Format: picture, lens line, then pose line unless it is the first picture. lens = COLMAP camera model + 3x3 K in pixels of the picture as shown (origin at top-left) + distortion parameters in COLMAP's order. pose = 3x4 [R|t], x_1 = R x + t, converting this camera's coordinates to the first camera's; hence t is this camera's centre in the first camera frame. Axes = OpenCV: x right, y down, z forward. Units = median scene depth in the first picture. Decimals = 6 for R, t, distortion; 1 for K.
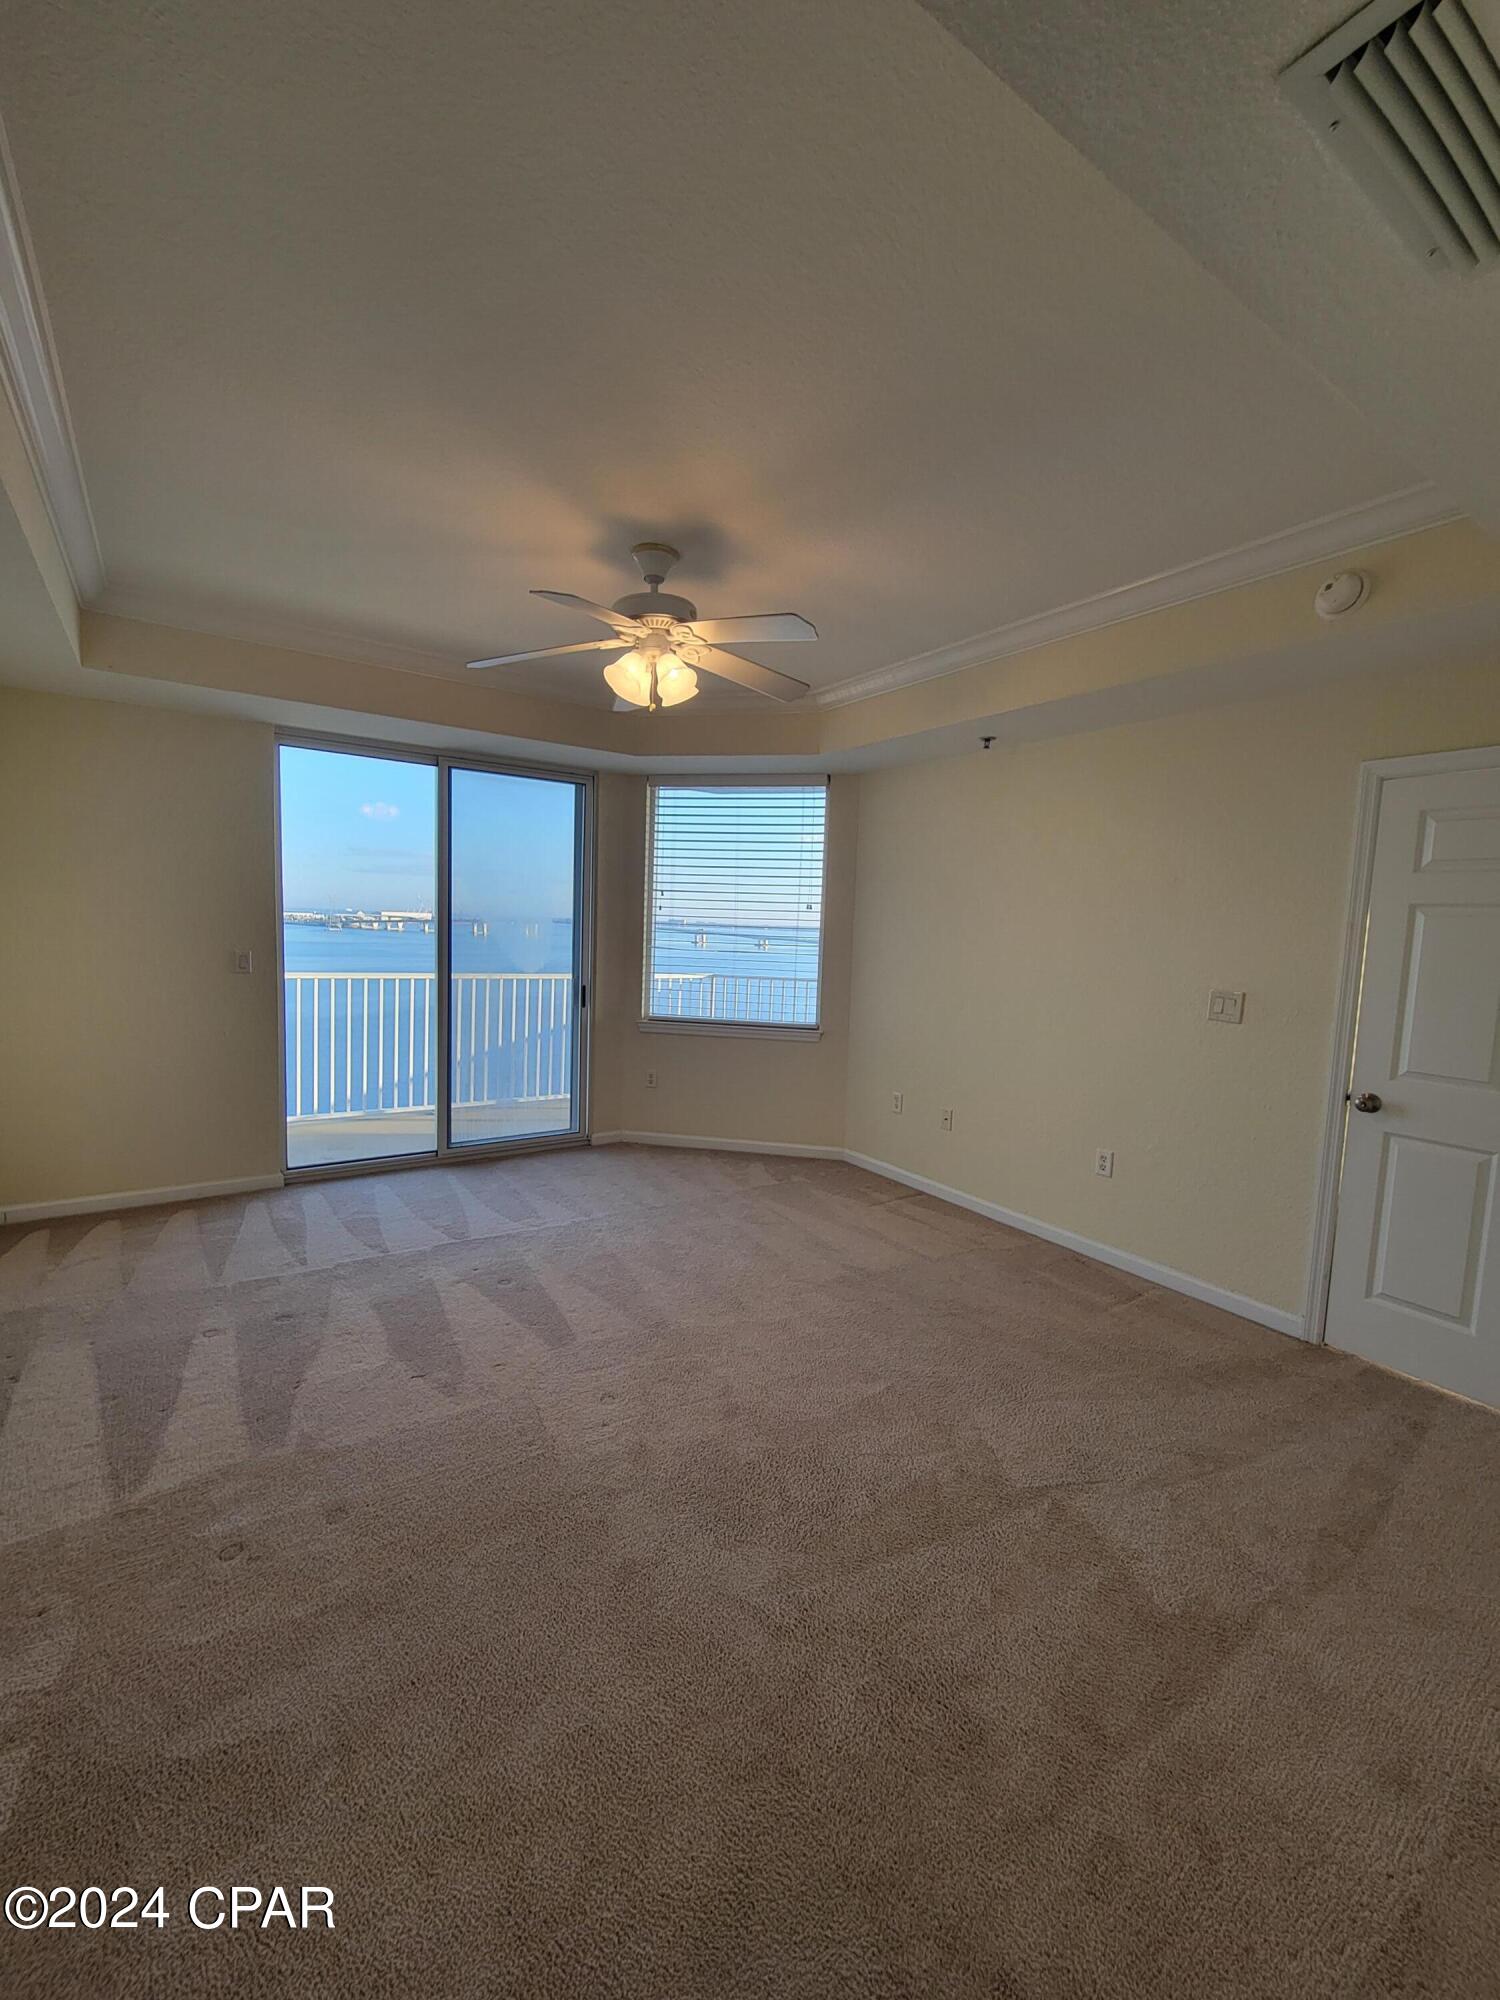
lens RADIAL K [[819.6, 0, 733.3], [0, 819.6, 1004.4], [0, 0, 1]] dist [0.001759, -0.001650]
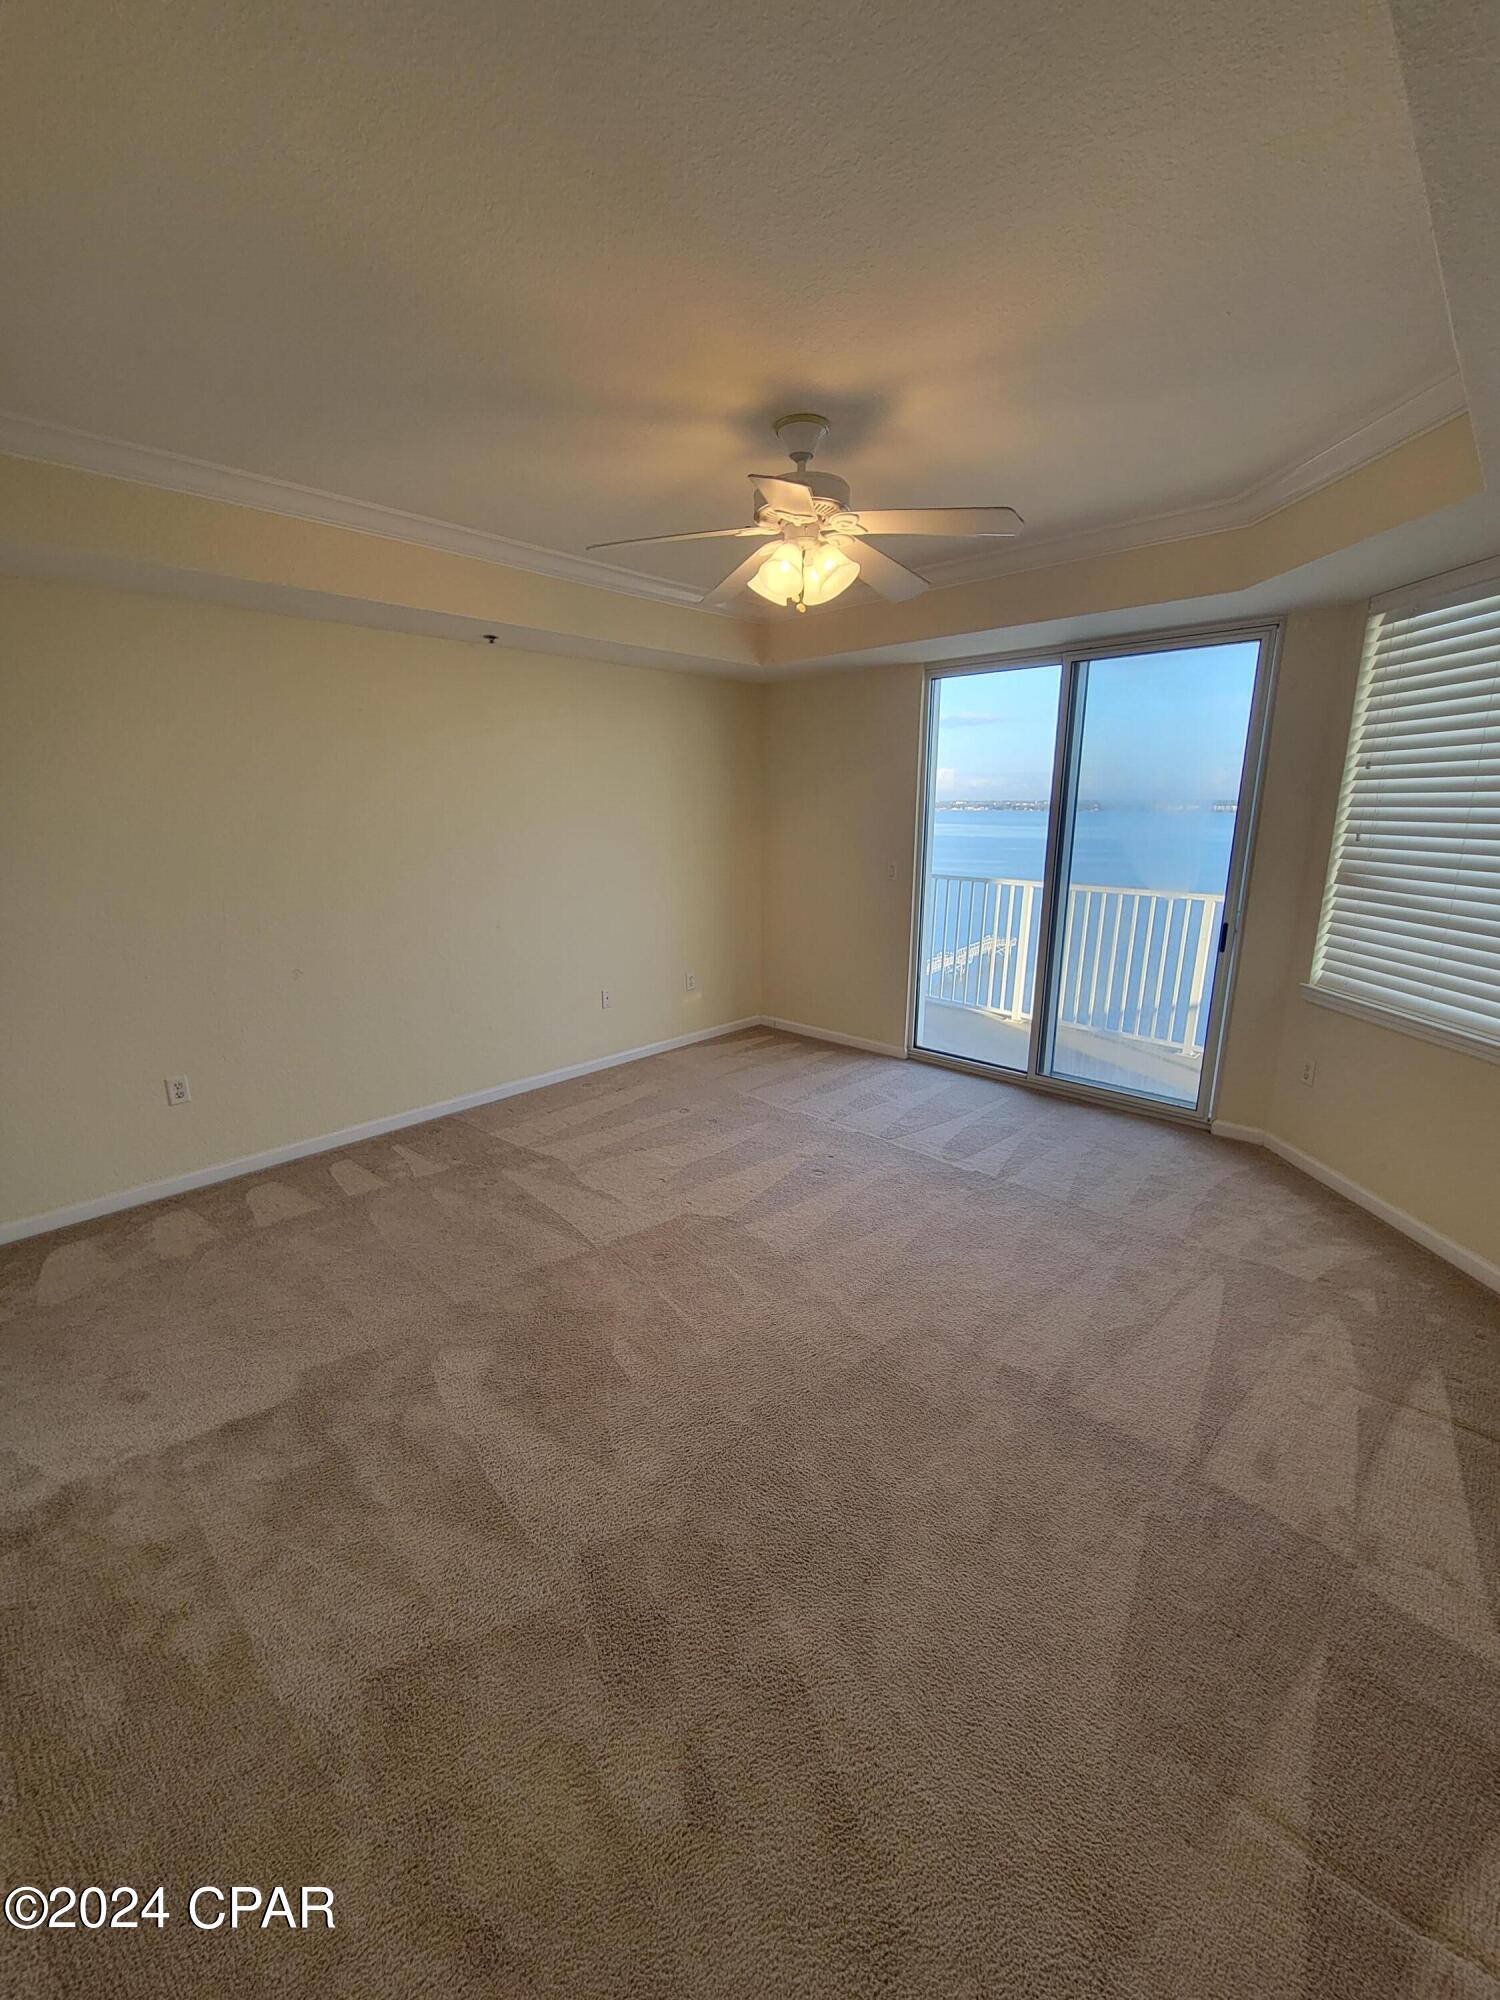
lens RADIAL K [[819.6, 0, 712.8], [0, 819.6, 993.7], [0, 0, 1]] dist [0.001759, -0.001650]
pose [[0.199970, 0.186959, -0.961799, 0.509234], [-0.083158, 0.981323, 0.173465, -0.055940], [0.976267, 0.045293, 0.211783, 0.442131]]
